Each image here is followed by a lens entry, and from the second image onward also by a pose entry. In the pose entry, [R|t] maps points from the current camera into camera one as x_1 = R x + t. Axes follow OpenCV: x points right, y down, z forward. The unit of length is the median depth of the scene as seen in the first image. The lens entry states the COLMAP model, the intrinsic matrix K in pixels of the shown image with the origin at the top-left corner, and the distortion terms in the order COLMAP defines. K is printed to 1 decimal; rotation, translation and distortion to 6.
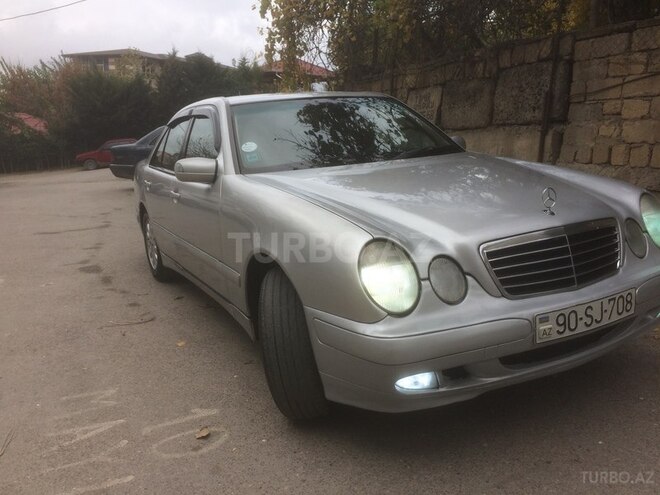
lens RADIAL K [[564.2, 0, 334.0], [0, 564.2, 243.8], [0, 0, 1]] dist [0.080231, -0.113282]
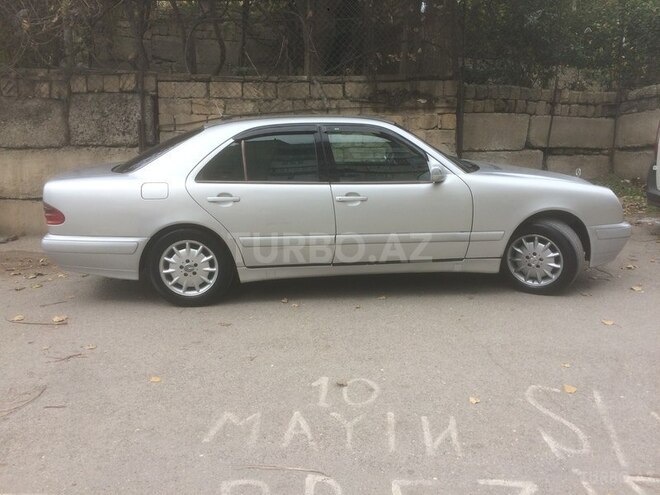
lens RADIAL K [[564.2, 0, 331.4], [0, 564.2, 236.2], [0, 0, 1]] dist [0.080231, -0.113282]
pose [[0.410119, -0.123924, 0.903574, -0.640348], [0.160345, 0.985091, 0.062326, -0.046020], [-0.897826, 0.119323, 0.423875, 0.202499]]
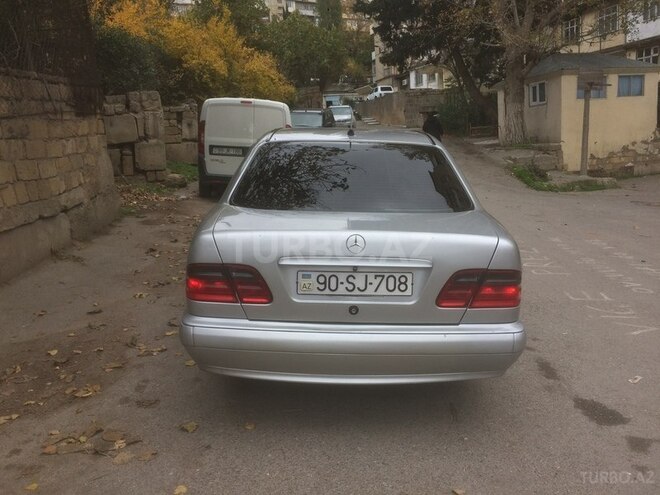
lens RADIAL K [[564.2, 0, 334.0], [0, 564.2, 234.3], [0, 0, 1]] dist [0.080231, -0.113282]
pose [[-0.879071, -0.045582, 0.474507, -0.480488], [0.129474, 0.935166, 0.329697, -0.351168], [-0.458771, 0.351264, -0.816176, 1.590608]]
